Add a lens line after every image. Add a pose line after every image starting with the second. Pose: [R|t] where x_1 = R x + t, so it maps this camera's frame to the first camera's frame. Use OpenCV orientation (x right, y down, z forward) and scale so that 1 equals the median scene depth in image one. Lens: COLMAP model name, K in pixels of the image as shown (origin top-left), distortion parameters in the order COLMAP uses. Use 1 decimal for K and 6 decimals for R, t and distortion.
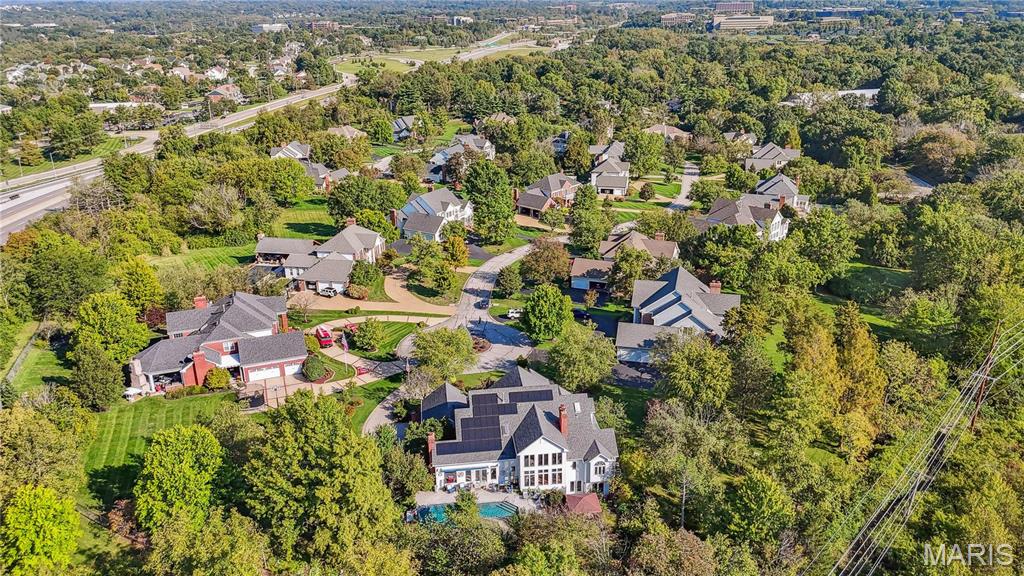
lens RADIAL K [[785.7, 0, 513.5], [0, 785.7, 289.6], [0, 0, 1]] dist [0.027080, 0.000467]
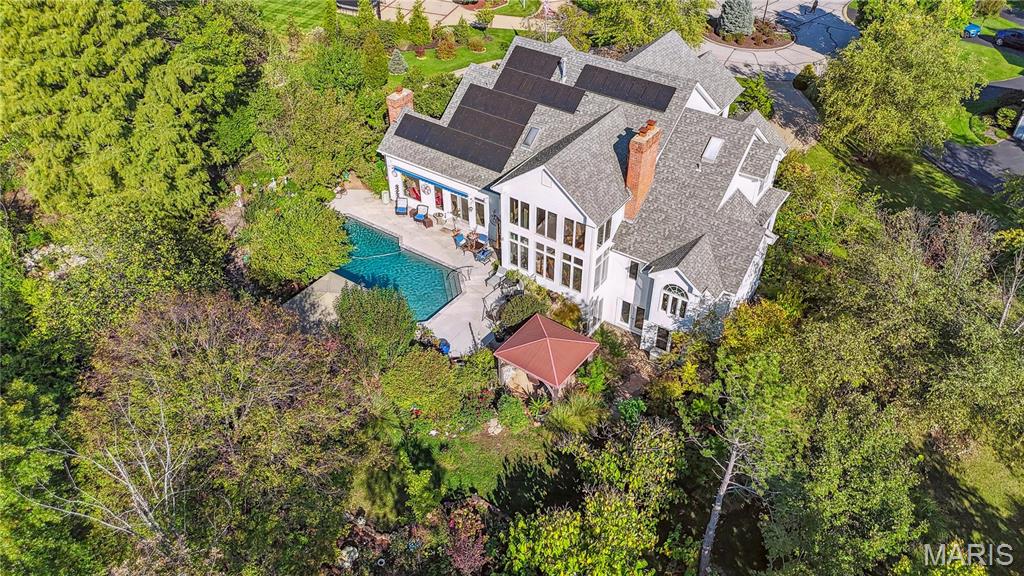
lens RADIAL K [[785.7, 0, 514.7], [0, 785.7, 287.8], [0, 0, 1]] dist [0.027080, 0.000467]
pose [[0.758975, 0.426178, -0.492269, 0.246189], [-0.245554, 0.887557, 0.389803, 0.083506], [0.603042, -0.174972, 0.778283, 0.640280]]
